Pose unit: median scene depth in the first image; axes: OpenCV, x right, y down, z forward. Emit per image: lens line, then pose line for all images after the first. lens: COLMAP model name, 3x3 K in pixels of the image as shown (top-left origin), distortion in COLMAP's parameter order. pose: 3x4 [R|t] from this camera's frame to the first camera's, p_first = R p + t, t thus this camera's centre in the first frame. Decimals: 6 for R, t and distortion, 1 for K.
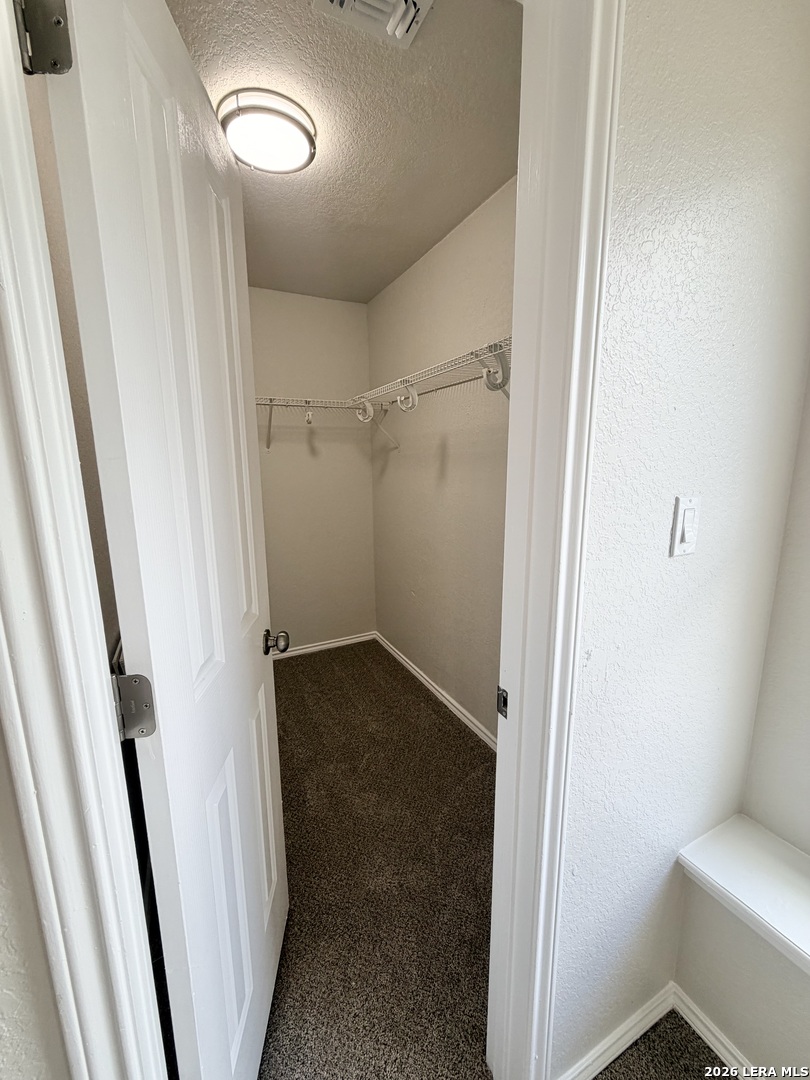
lens RADIAL K [[431.5, 0, 405.0], [0, 431.5, 540.0], [0, 0, 1]] dist [0.001256, -0.000394]
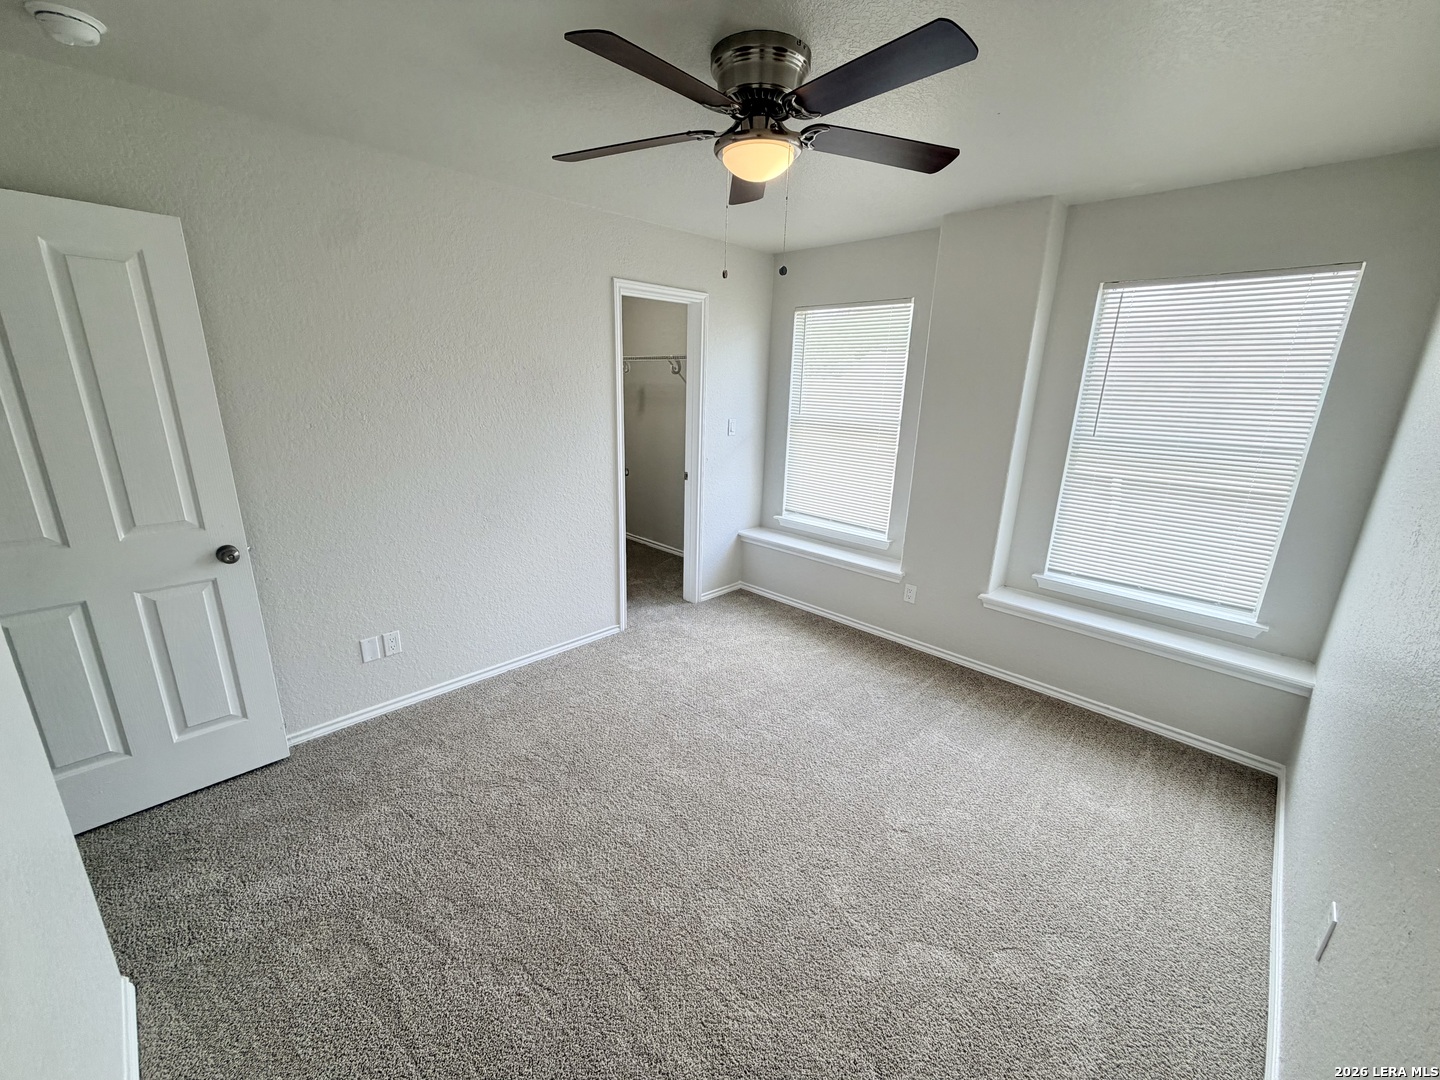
lens RADIAL K [[575.4, 0, 717.7], [0, 575.4, 542.4], [0, 0, 1]] dist [0.001256, -0.000394]
pose [[0.942877, -0.054266, 0.328692, -0.856607], [0.022057, 0.994648, 0.100941, 0.333086], [-0.332410, -0.087925, 0.939028, -2.754643]]
